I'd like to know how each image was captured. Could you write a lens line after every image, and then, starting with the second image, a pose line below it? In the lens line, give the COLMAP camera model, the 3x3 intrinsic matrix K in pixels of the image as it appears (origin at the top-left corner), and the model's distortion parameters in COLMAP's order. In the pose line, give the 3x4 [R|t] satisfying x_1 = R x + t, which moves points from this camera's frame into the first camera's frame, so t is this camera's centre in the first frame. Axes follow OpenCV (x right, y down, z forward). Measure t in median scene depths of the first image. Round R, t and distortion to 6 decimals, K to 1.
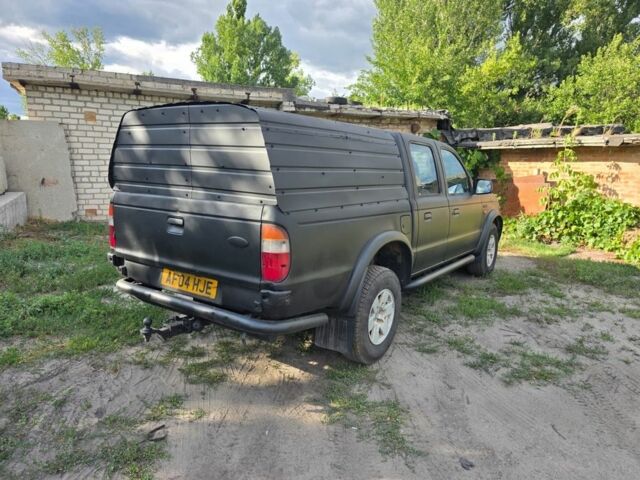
lens RADIAL K [[432.7, 0, 320.0], [0, 432.7, 240.0], [0, 0, 1]] dist [0.057809, -0.056980]
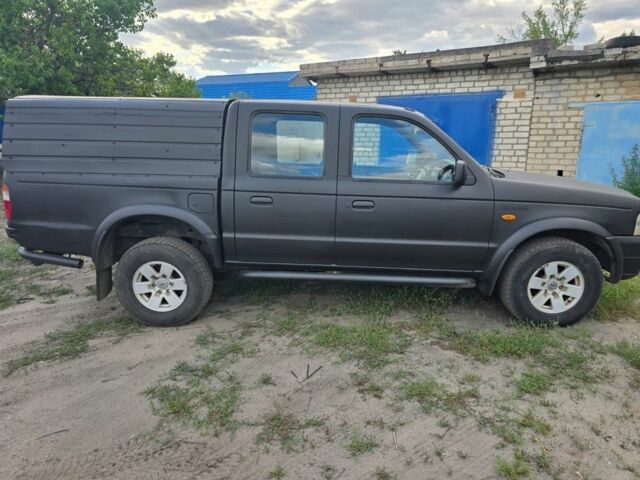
lens RADIAL K [[432.7, 0, 320.0], [0, 432.7, 240.0], [0, 0, 1]] dist [0.057809, -0.056980]
pose [[0.549146, 0.181066, -0.815876, 0.962659], [-0.137799, 0.982503, 0.125296, -0.093952], [0.824288, 0.043621, 0.564488, 0.588006]]
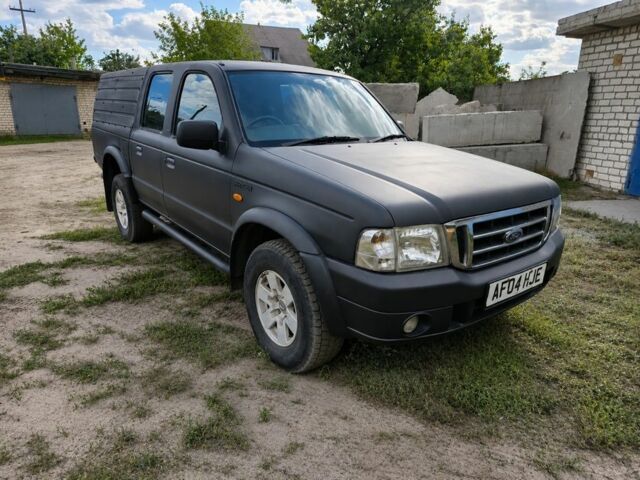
lens RADIAL K [[432.7, 0, 320.0], [0, 432.7, 240.0], [0, 0, 1]] dist [0.057809, -0.056980]
pose [[-0.269463, 0.249830, -0.930040, 1.046881], [-0.189859, 0.933026, 0.305640, -0.229799], [0.944110, 0.258936, -0.203984, 1.525604]]
